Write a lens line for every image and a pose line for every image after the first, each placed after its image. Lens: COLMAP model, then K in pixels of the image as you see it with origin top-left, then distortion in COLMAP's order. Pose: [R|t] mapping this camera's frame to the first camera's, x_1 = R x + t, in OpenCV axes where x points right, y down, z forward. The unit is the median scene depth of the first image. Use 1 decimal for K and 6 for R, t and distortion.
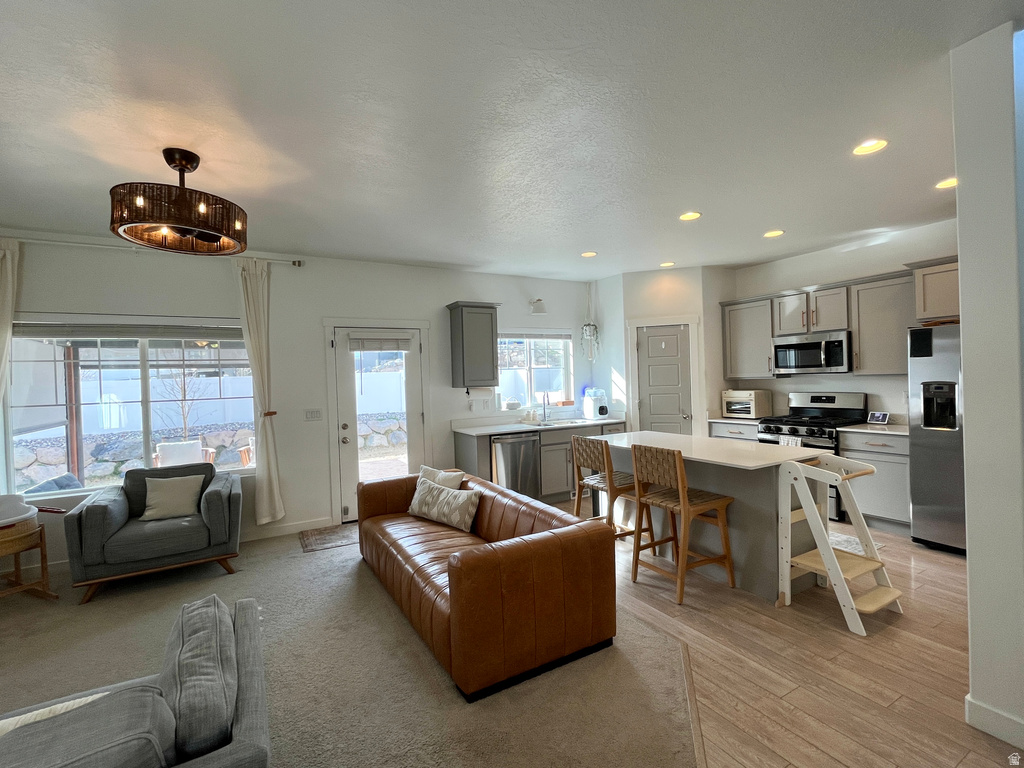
lens RADIAL K [[470.8, 0, 508.0], [0, 470.8, 382.2], [0, 0, 1]] dist [-0.003398, -0.000603]
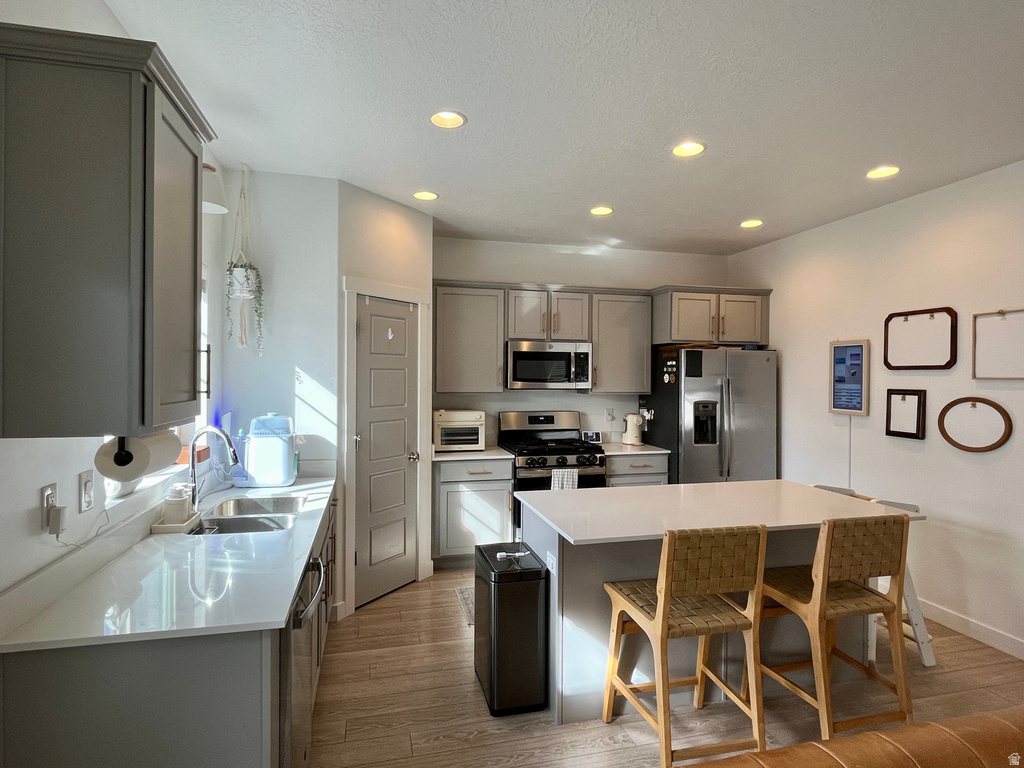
lens RADIAL K [[558.4, 0, 513.4], [0, 558.4, 379.8], [0, 0, 1]] dist [-0.002811, -0.000410]
pose [[0.267157, 0.027850, 0.963250, -0.345930], [-0.008995, 0.999611, -0.026406, -0.009150], [-0.963611, -0.001610, 0.267304, 0.860776]]
